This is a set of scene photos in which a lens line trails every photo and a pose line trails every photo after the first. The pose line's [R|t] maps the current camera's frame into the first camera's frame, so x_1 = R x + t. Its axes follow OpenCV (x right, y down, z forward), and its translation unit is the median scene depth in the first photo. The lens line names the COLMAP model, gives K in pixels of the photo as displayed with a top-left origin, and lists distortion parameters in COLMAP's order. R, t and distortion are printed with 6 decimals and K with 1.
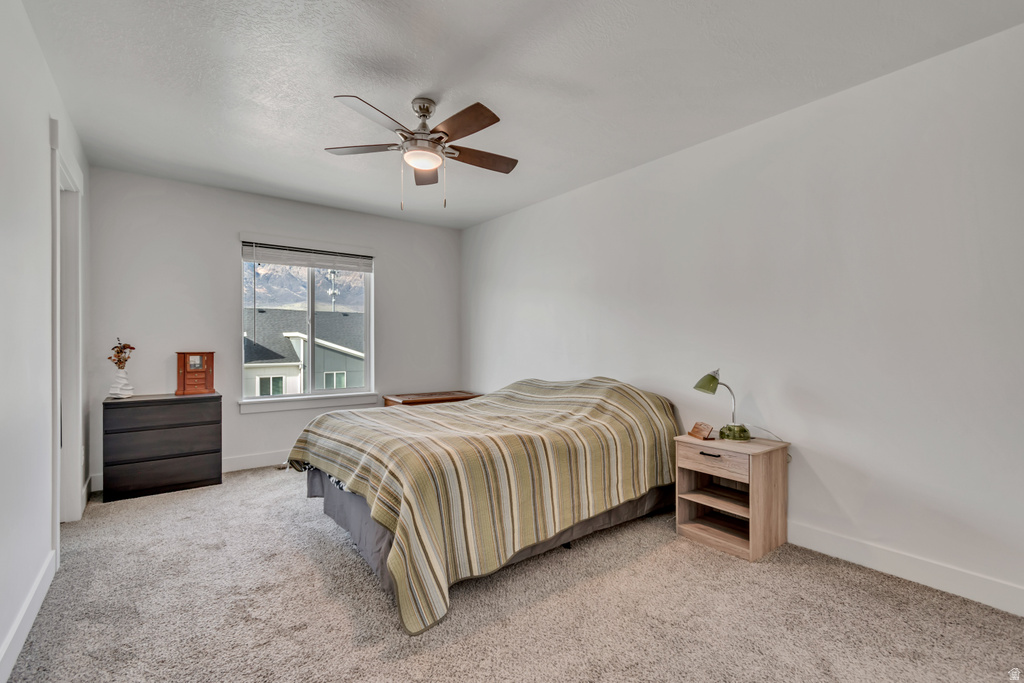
lens RADIAL K [[454.7, 0, 518.1], [0, 454.7, 337.6], [0, 0, 1]] dist [0.003424, -0.000684]
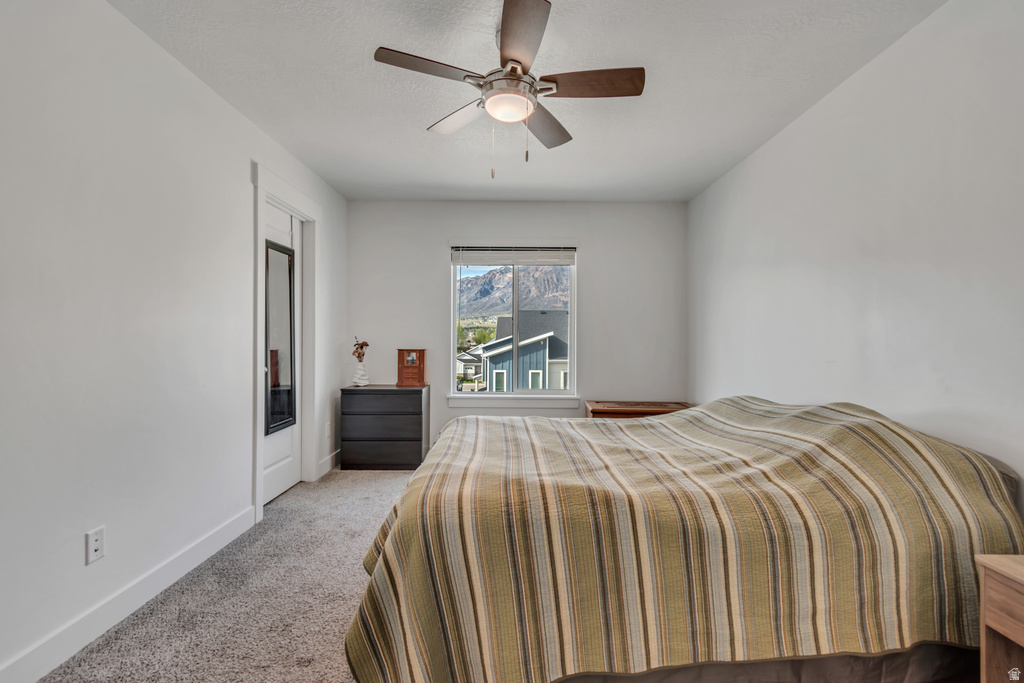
lens RADIAL K [[454.7, 0, 518.1], [0, 454.7, 337.6], [0, 0, 1]] dist [0.003424, -0.000684]
pose [[0.791536, 0.000171, -0.611122, 0.277150], [0.001402, 0.999997, 0.002096, 0.001380], [0.611121, -0.002516, 0.791534, 0.389203]]
